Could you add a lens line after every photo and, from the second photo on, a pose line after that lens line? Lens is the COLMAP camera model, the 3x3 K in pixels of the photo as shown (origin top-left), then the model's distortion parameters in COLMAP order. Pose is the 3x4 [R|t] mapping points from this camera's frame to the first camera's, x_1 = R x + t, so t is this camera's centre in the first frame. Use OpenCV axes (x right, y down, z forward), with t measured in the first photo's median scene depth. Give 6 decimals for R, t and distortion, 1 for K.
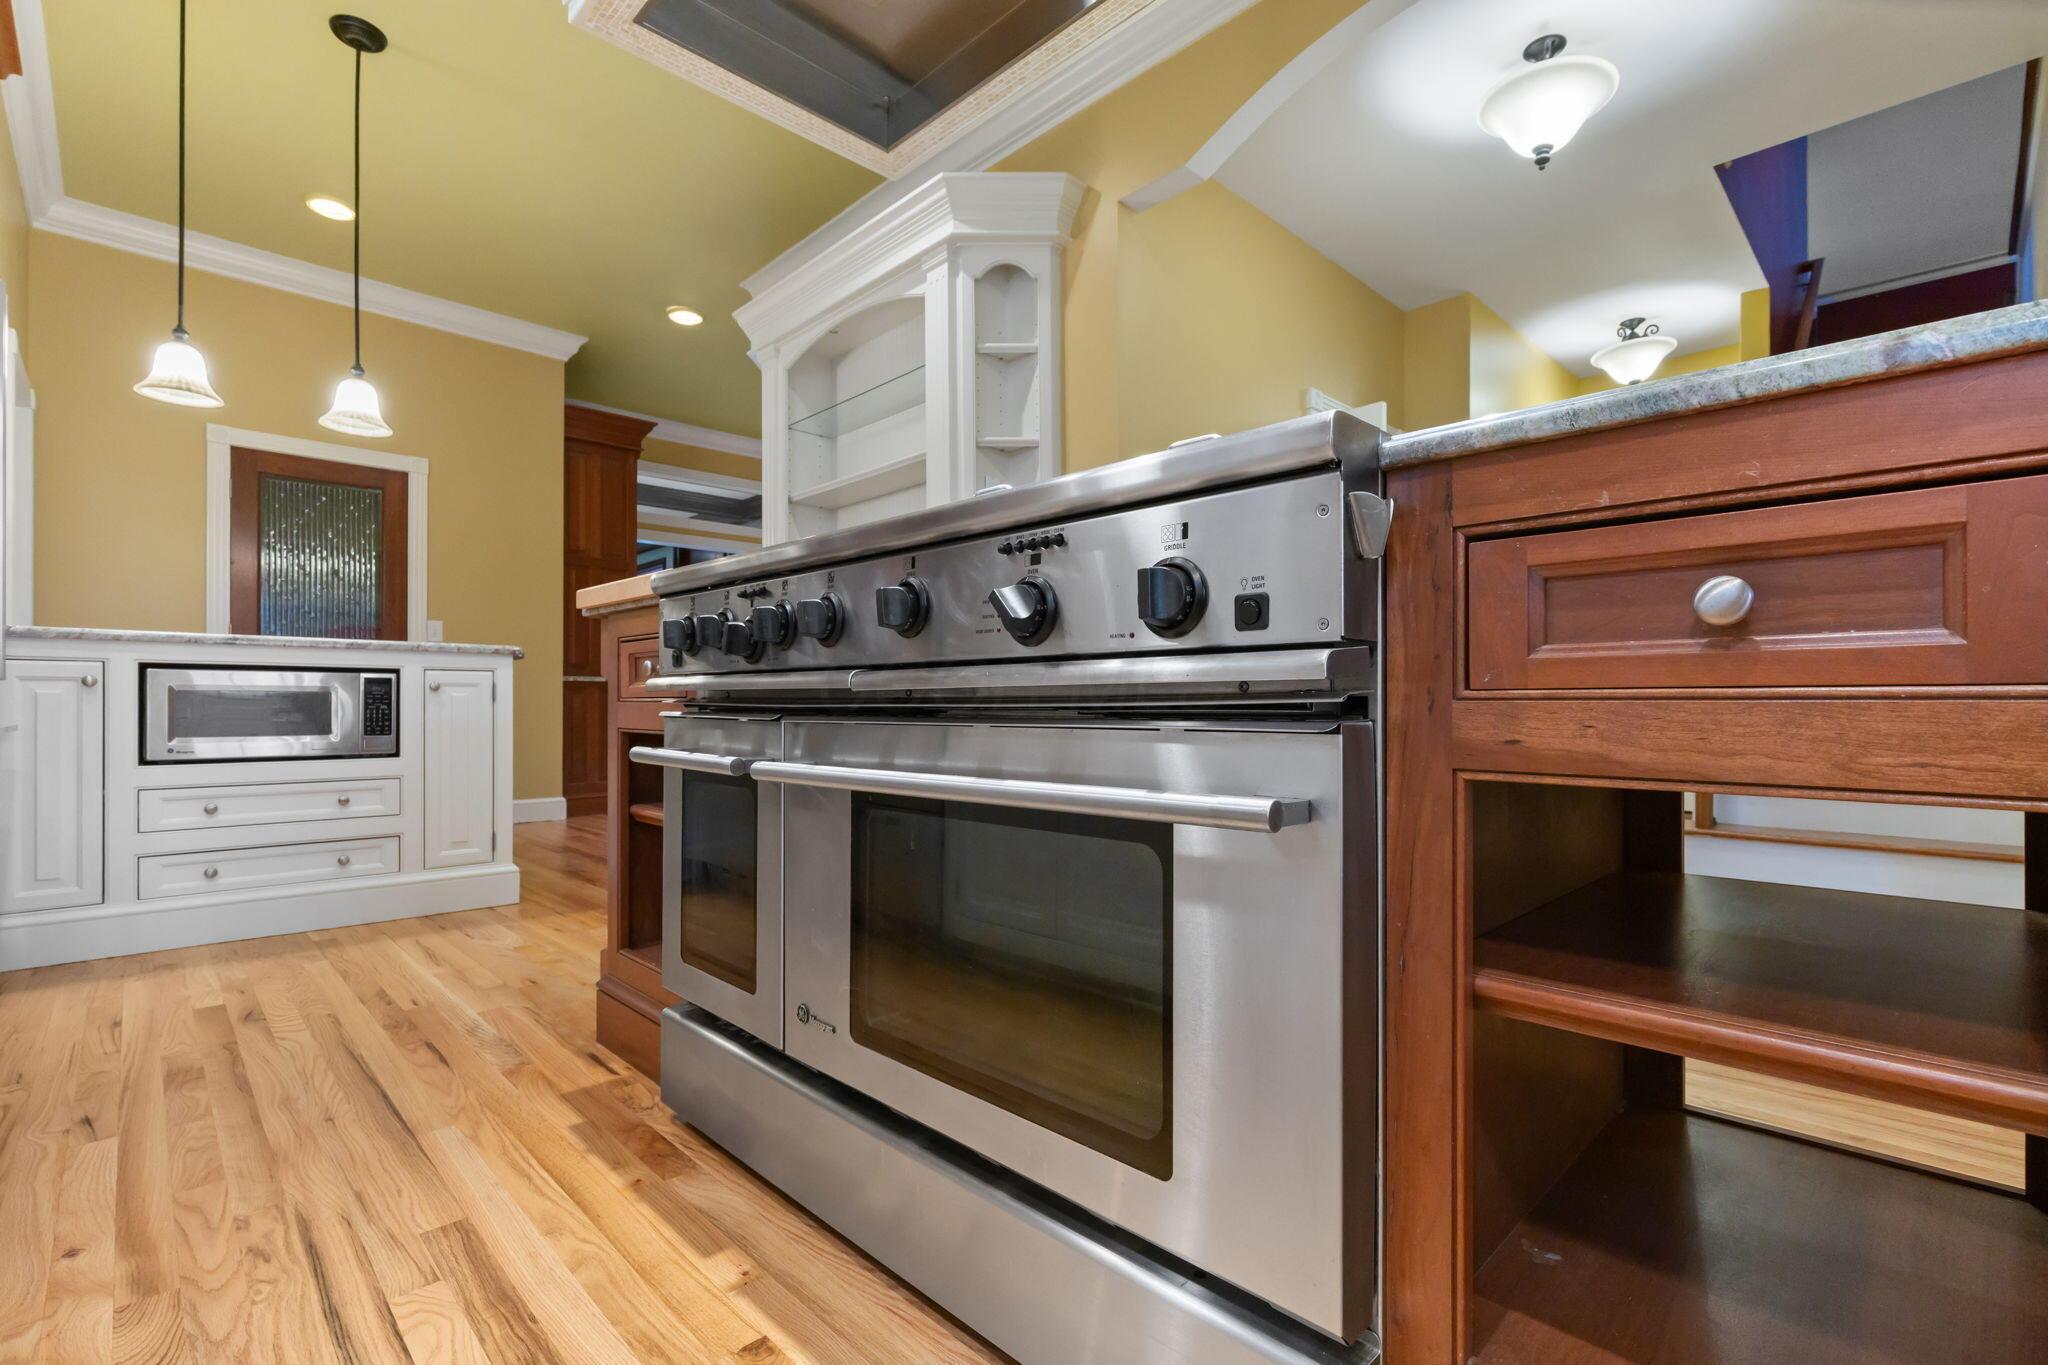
lens RADIAL K [[940.4, 0, 1031.0], [0, 940.4, 679.0], [0, 0, 1]] dist [-0.007811, 0.002128]
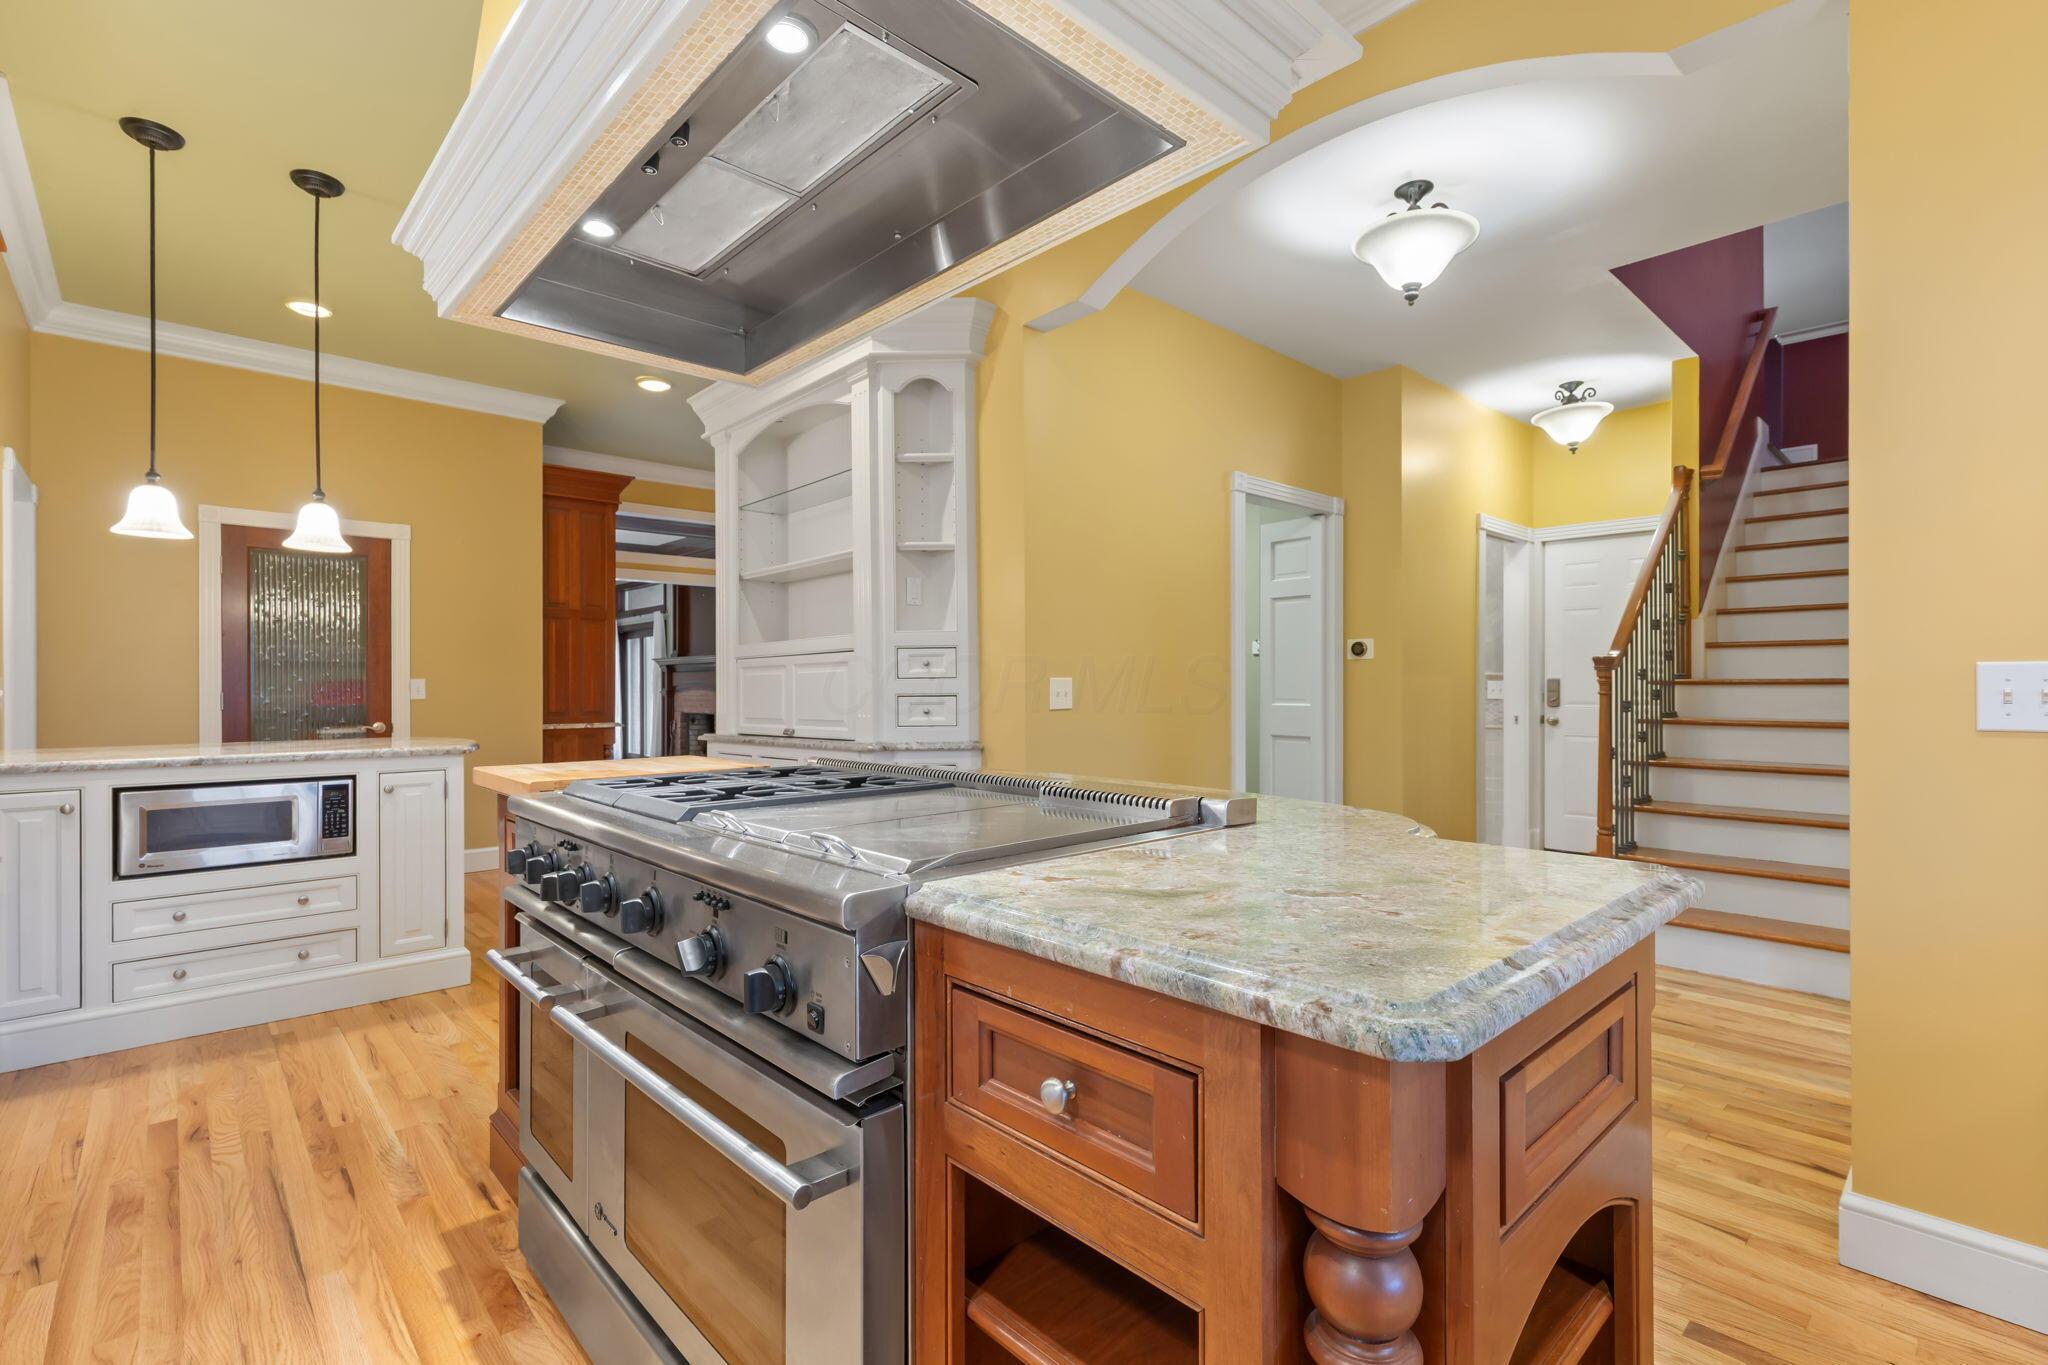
lens RADIAL K [[940.4, 0, 1012.3], [0, 940.4, 685.6], [0, 0, 1]] dist [-0.007811, 0.002128]
pose [[0.999712, -0.004344, -0.023594, 0.118233], [0.004345, 0.999991, -0.000019, -0.116849], [0.023594, -0.000083, 0.999722, -0.069195]]
